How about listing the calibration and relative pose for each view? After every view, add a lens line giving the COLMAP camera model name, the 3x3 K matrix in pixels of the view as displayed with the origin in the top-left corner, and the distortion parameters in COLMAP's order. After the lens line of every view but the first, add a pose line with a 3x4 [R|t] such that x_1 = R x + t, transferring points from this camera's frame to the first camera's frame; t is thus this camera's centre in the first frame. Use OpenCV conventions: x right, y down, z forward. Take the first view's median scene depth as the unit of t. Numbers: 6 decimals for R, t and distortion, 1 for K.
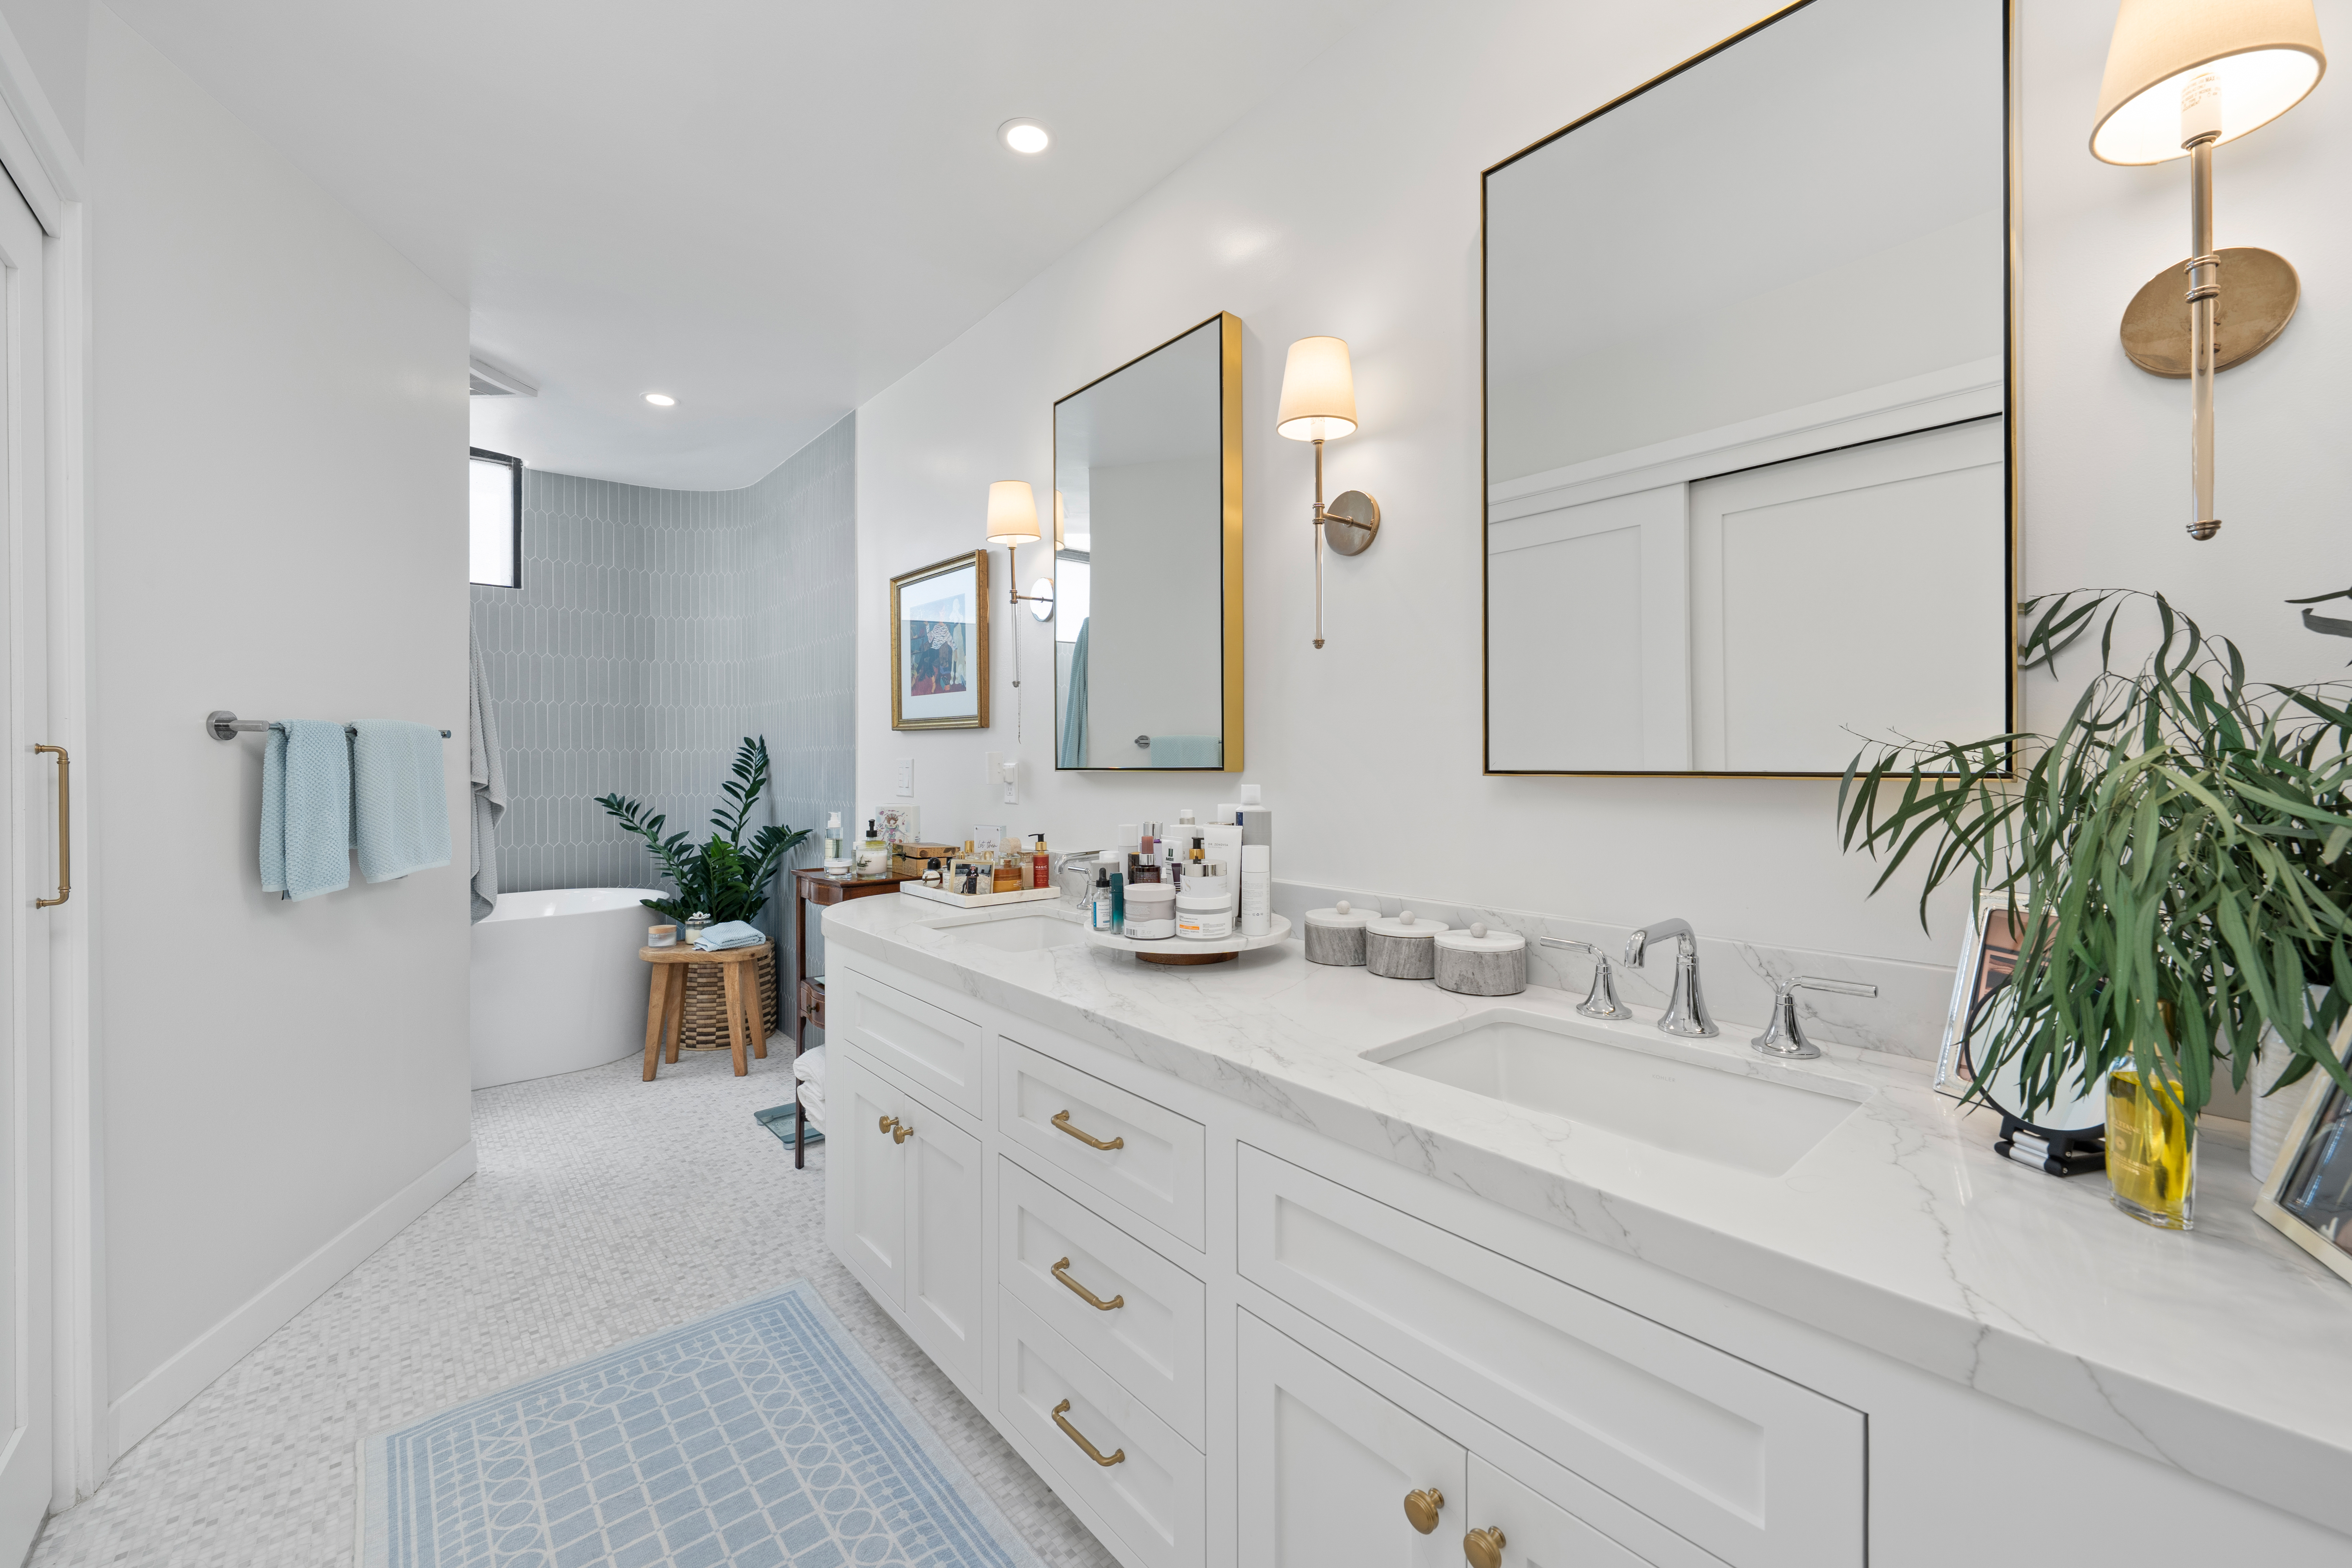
lens RADIAL K [[933.3, 0, 1176.0], [0, 933.3, 784.0], [0, 0, 1]] dist [0.000401, 0.000022]
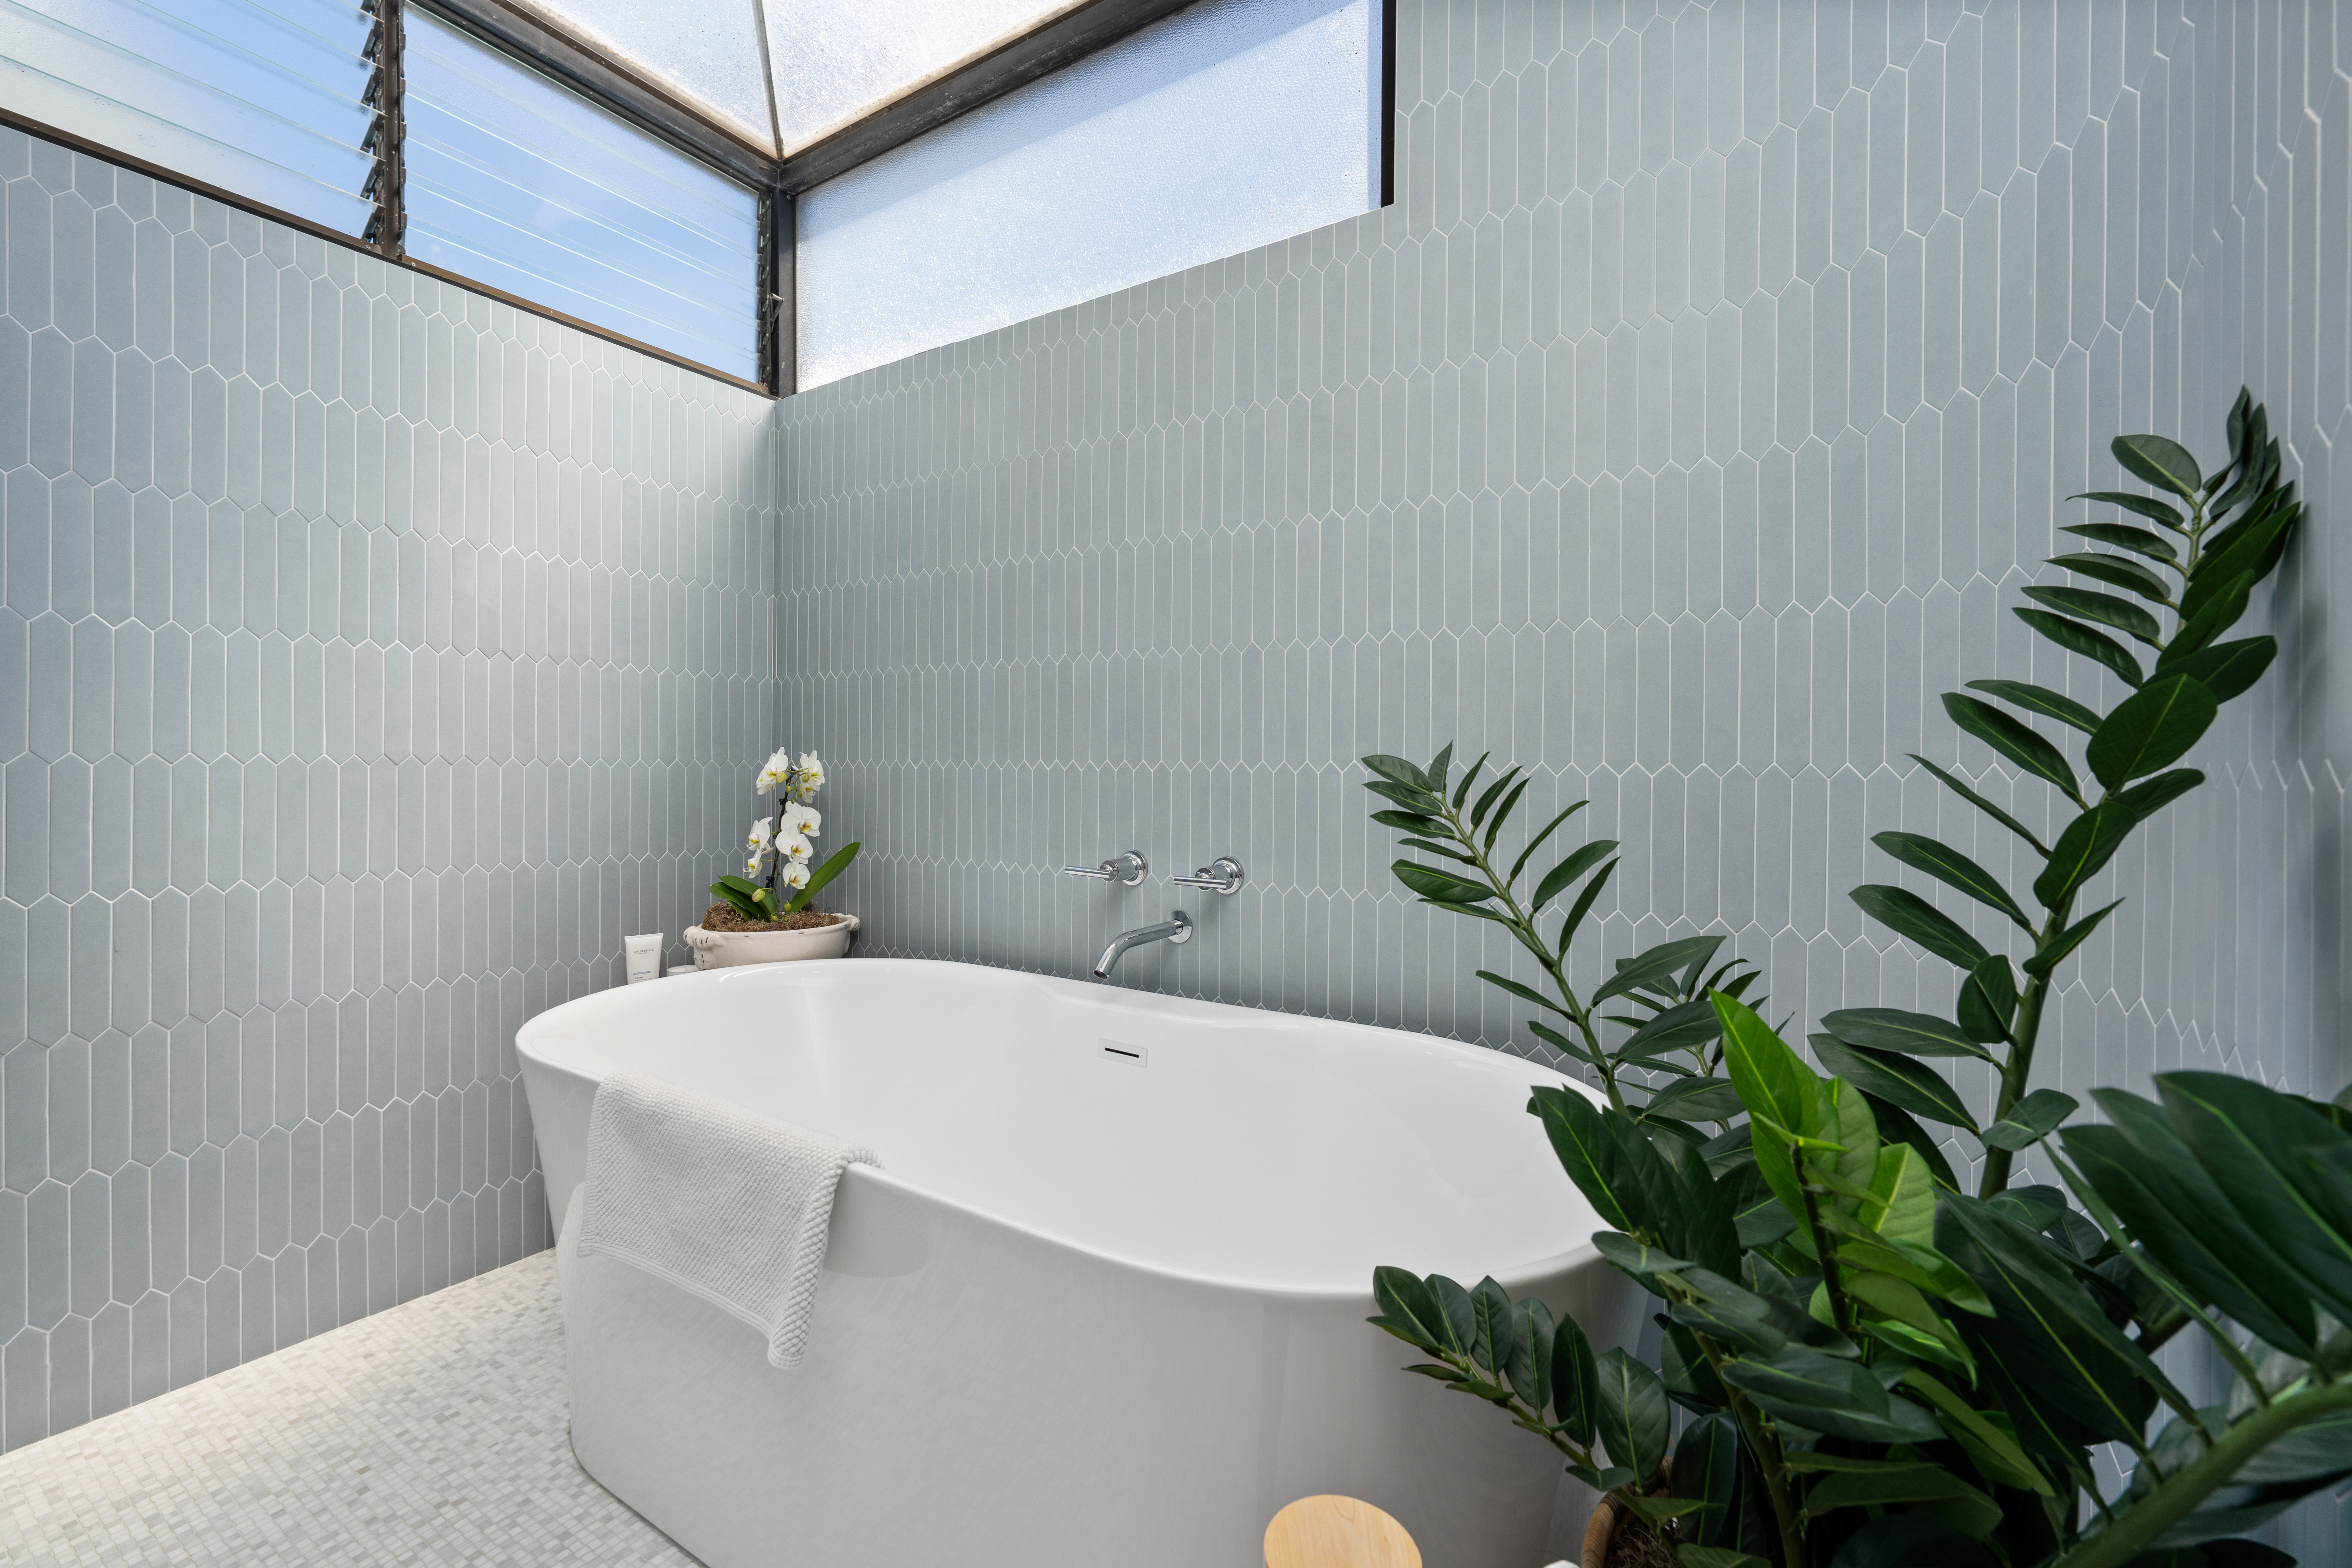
lens RADIAL K [[980.6, 0, 1176.0], [0, 980.6, 784.0], [0, 0, 1]] dist [-0.003094, 0.000820]
pose [[0.309147, 0.016792, -0.950866, -0.352041], [-0.027568, 0.999582, 0.008690, 0.019792], [0.950614, 0.023527, 0.309481, 0.801466]]
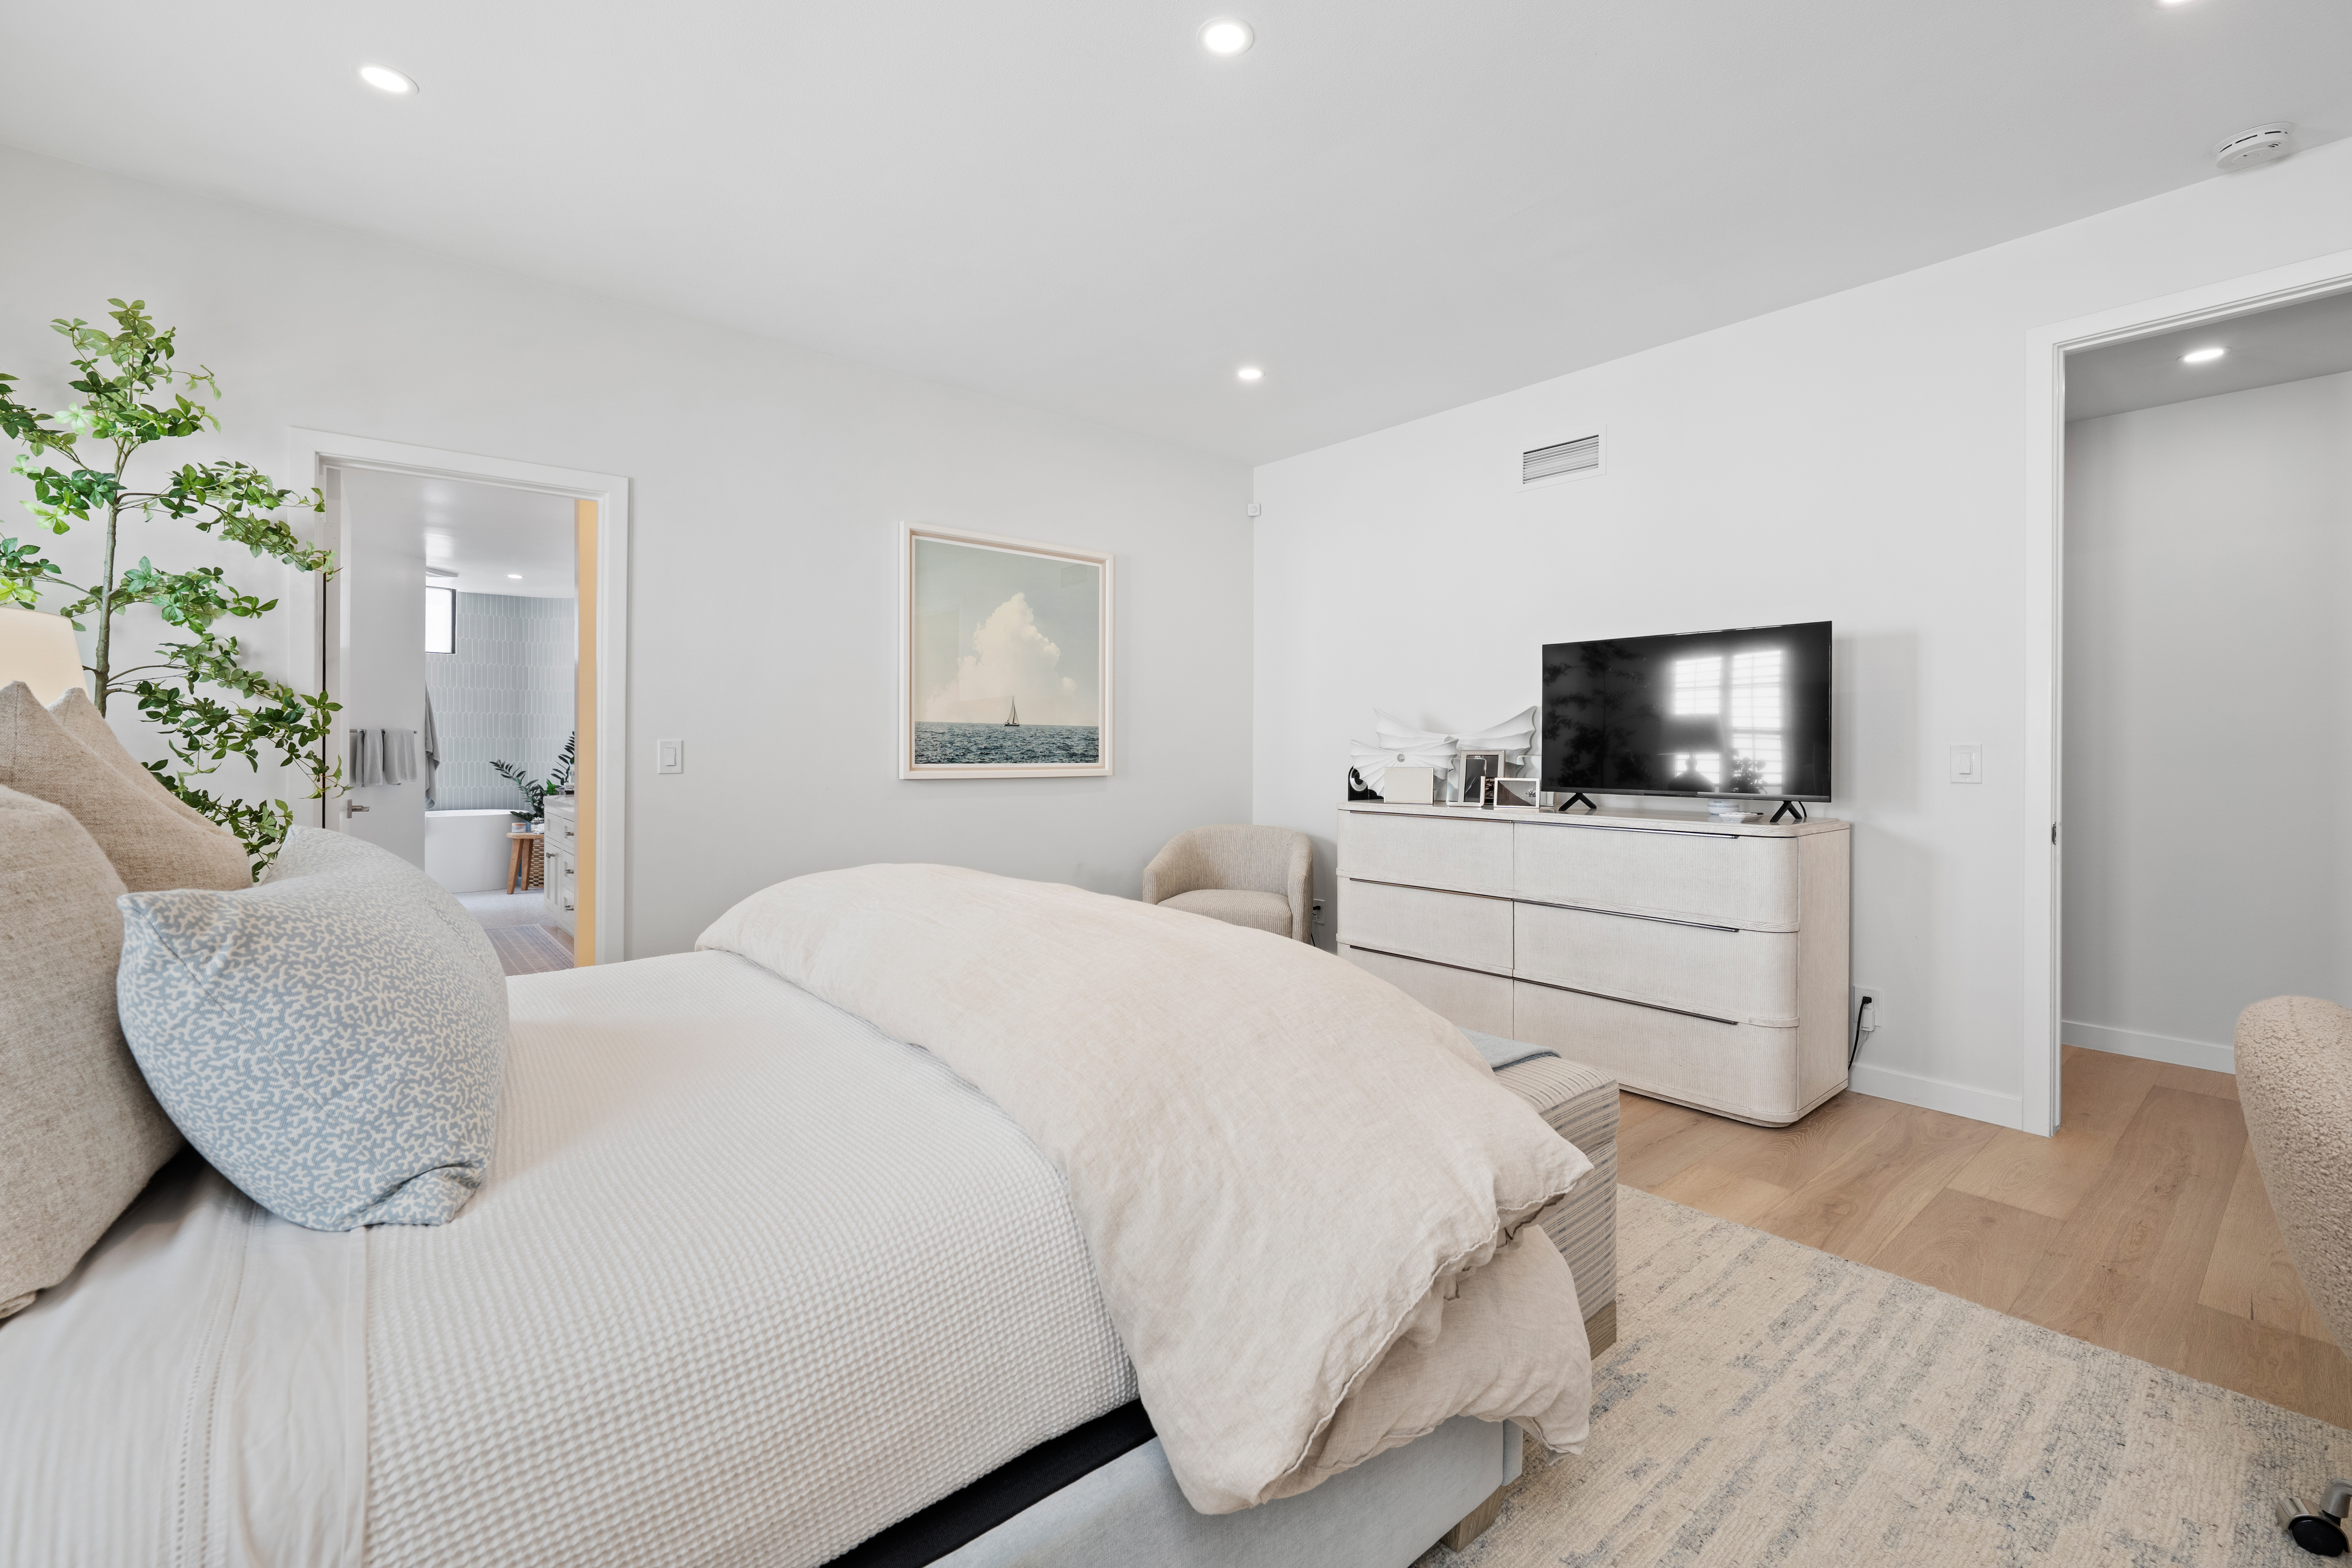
lens RADIAL K [[980.6, 0, 1176.0], [0, 980.6, 784.0], [0, 0, 1]] dist [-0.003094, 0.000820]
pose [[0.999914, 0.013097, 0.000413, 0.805299], [-0.013102, 0.999786, 0.015998, 0.008061], [-0.000204, -0.016002, 0.999872, -1.047544]]
